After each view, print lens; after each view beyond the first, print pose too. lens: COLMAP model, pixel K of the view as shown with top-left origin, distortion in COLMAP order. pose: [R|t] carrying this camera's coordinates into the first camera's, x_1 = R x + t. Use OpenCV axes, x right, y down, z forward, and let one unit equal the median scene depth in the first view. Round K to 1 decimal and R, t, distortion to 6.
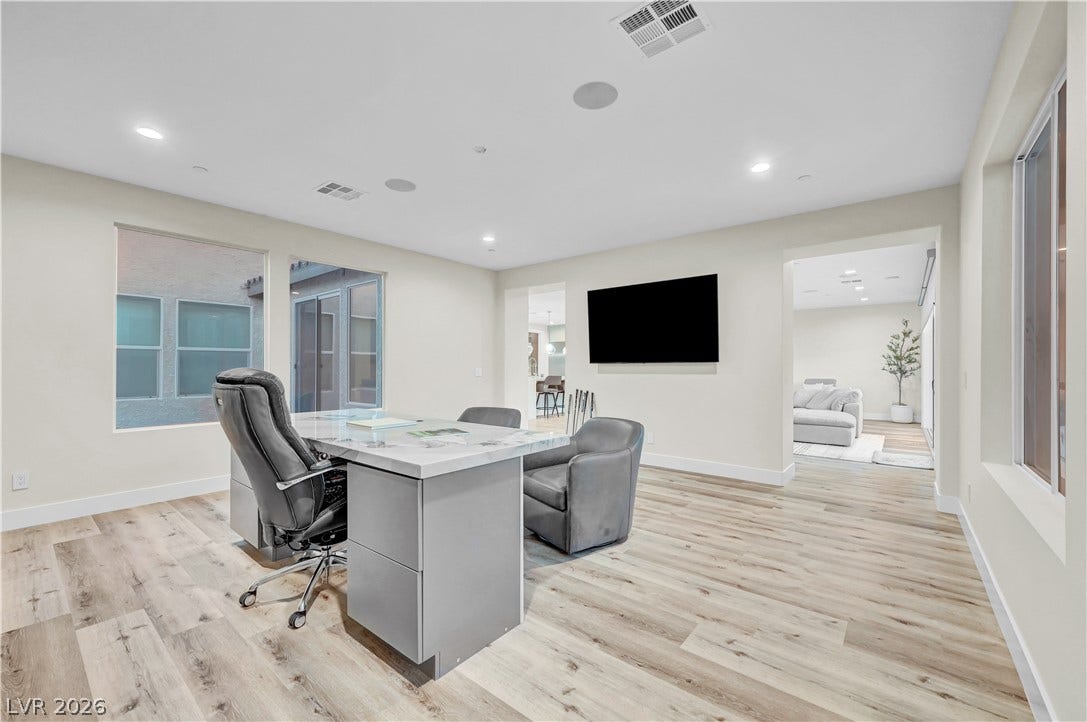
lens RADIAL K [[428.9, 0, 546.9], [0, 428.9, 365.1], [0, 0, 1]] dist [-0.000340, 0.000466]
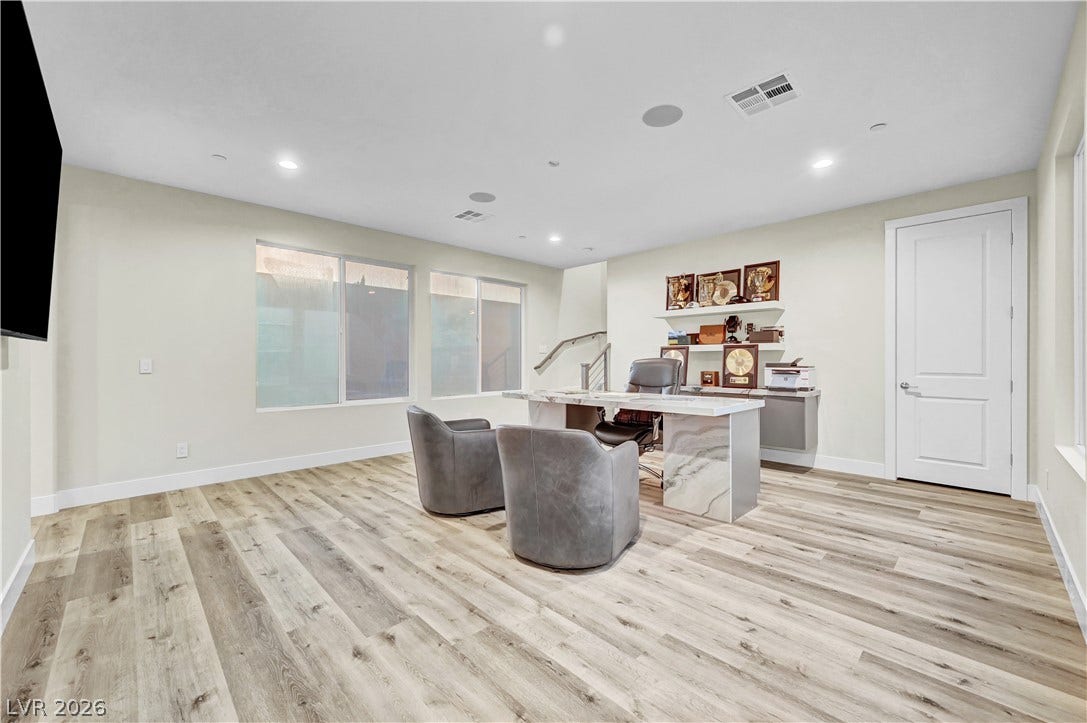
lens RADIAL K [[428.9, 0, 548.4], [0, 428.9, 360.8], [0, 0, 1]] dist [-0.000340, 0.000466]
pose [[-0.993615, -0.002978, 0.112781, -0.241597], [-0.003066, 0.999995, -0.000607, 0.016808], [-0.112778, -0.000949, -0.993620, 1.898150]]
